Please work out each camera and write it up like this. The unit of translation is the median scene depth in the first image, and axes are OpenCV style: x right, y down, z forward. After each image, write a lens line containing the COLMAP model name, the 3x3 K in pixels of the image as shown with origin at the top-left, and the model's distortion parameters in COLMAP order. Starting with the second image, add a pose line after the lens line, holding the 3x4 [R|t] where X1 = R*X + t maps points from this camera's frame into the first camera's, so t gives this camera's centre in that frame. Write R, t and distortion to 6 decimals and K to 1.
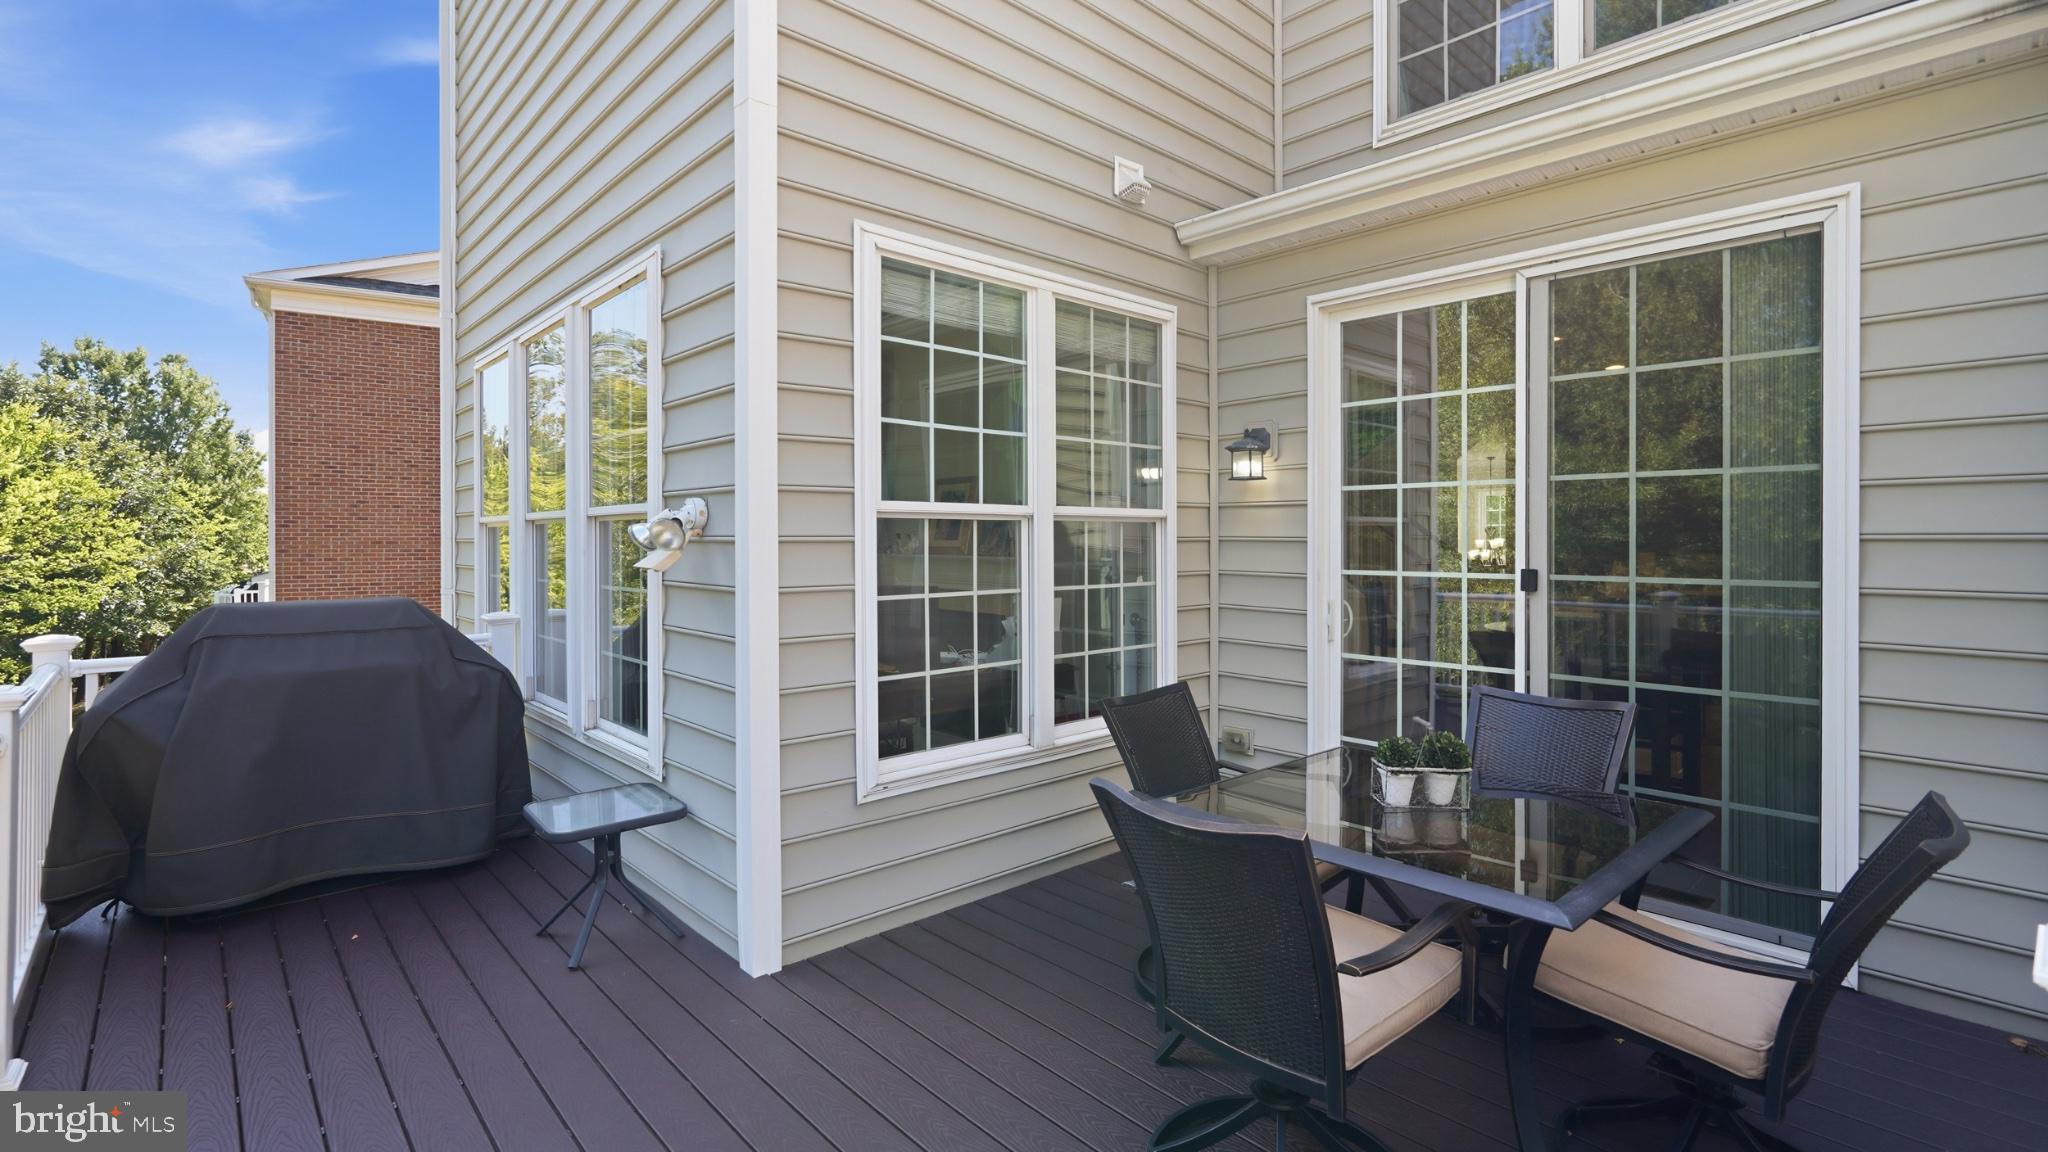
lens RADIAL K [[915.9, 0, 1021.0], [0, 915.9, 566.3], [0, 0, 1]] dist [0.000467, 0.000117]
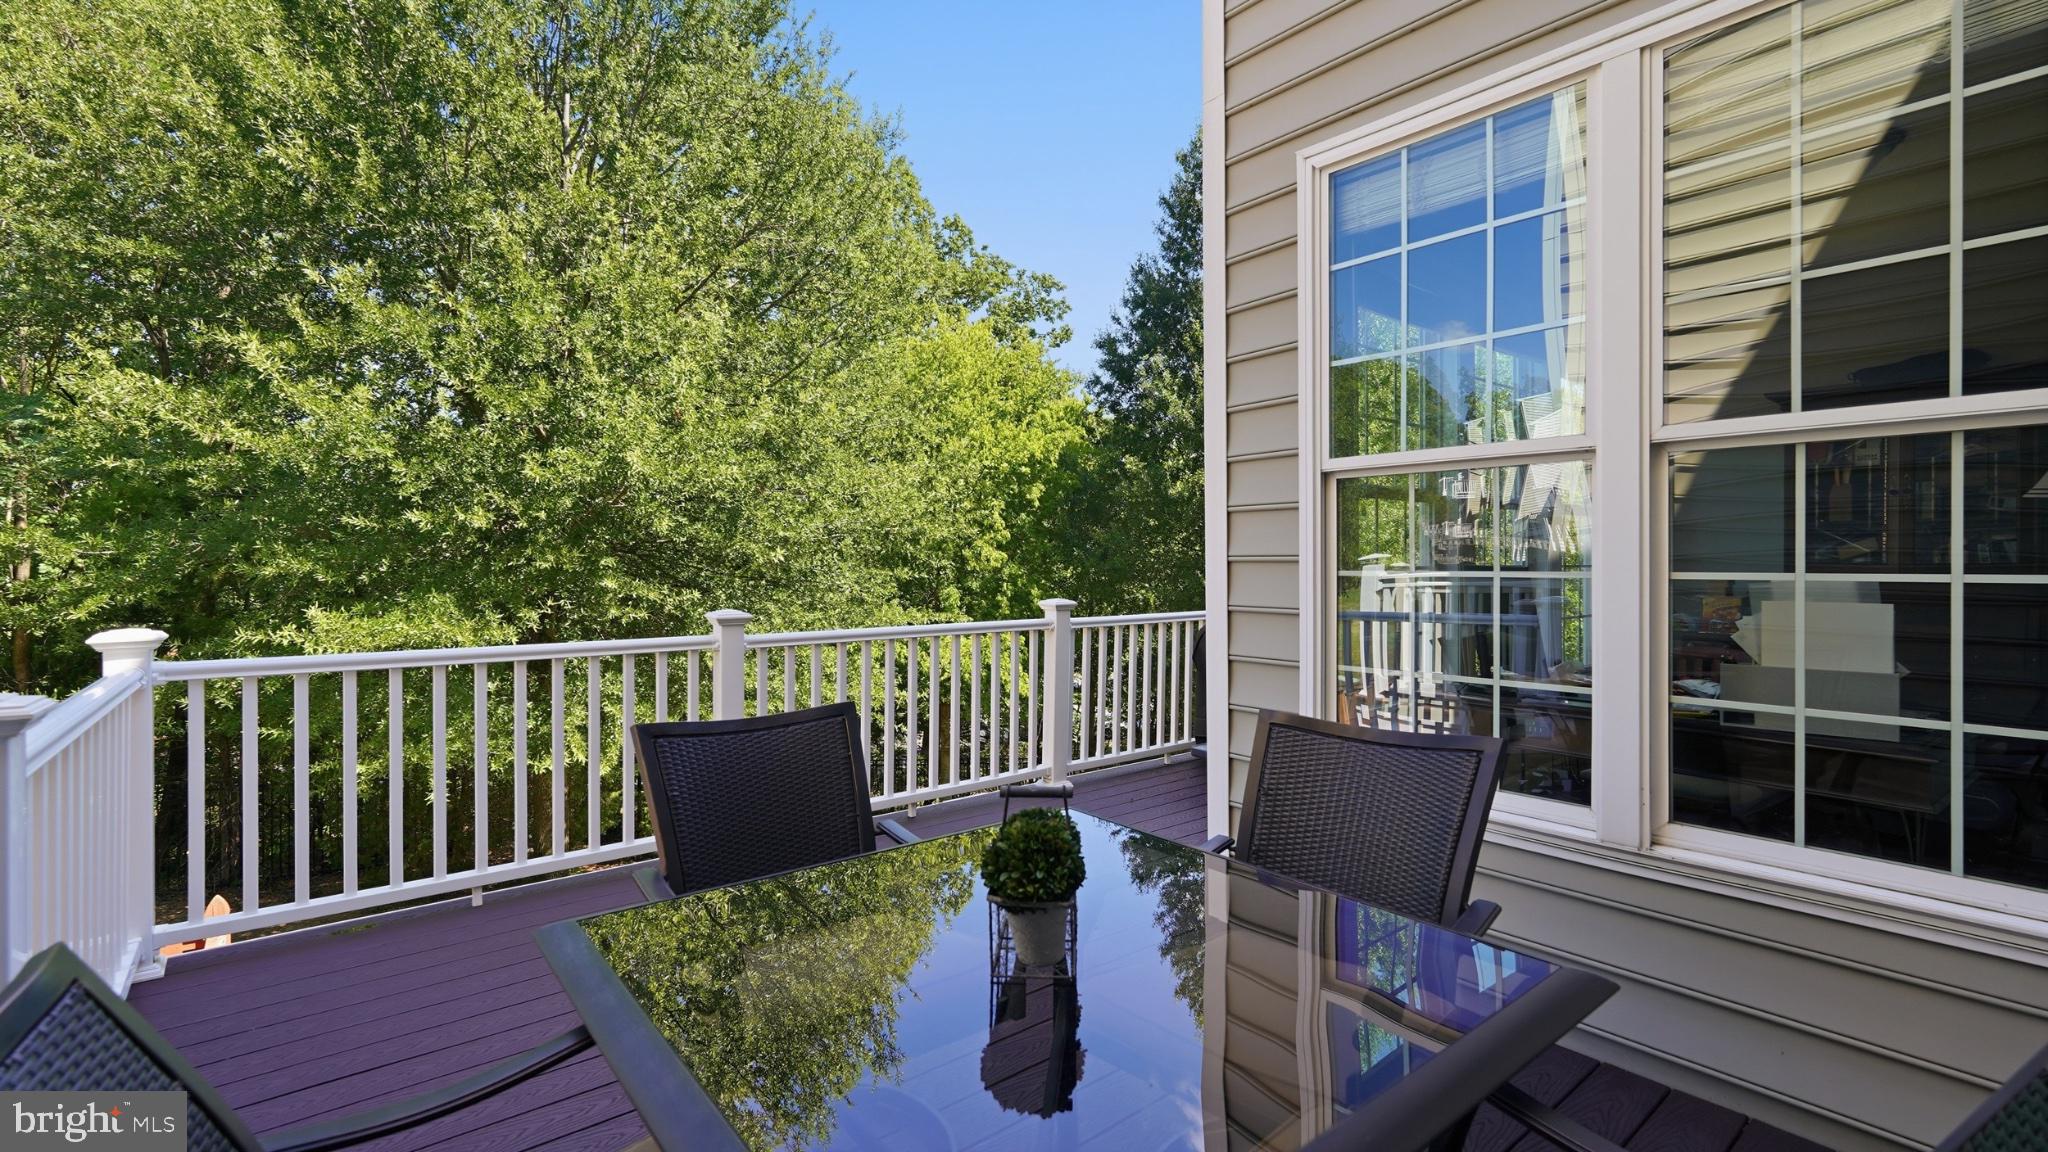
lens RADIAL K [[915.9, 0, 1021.0], [0, 915.9, 566.3], [0, 0, 1]] dist [0.000467, 0.000117]
pose [[-0.062298, 0.010553, -0.998002, 0.602846], [0.013880, 0.999857, 0.009706, 0.011045], [0.997961, -0.013247, -0.062436, 0.642776]]
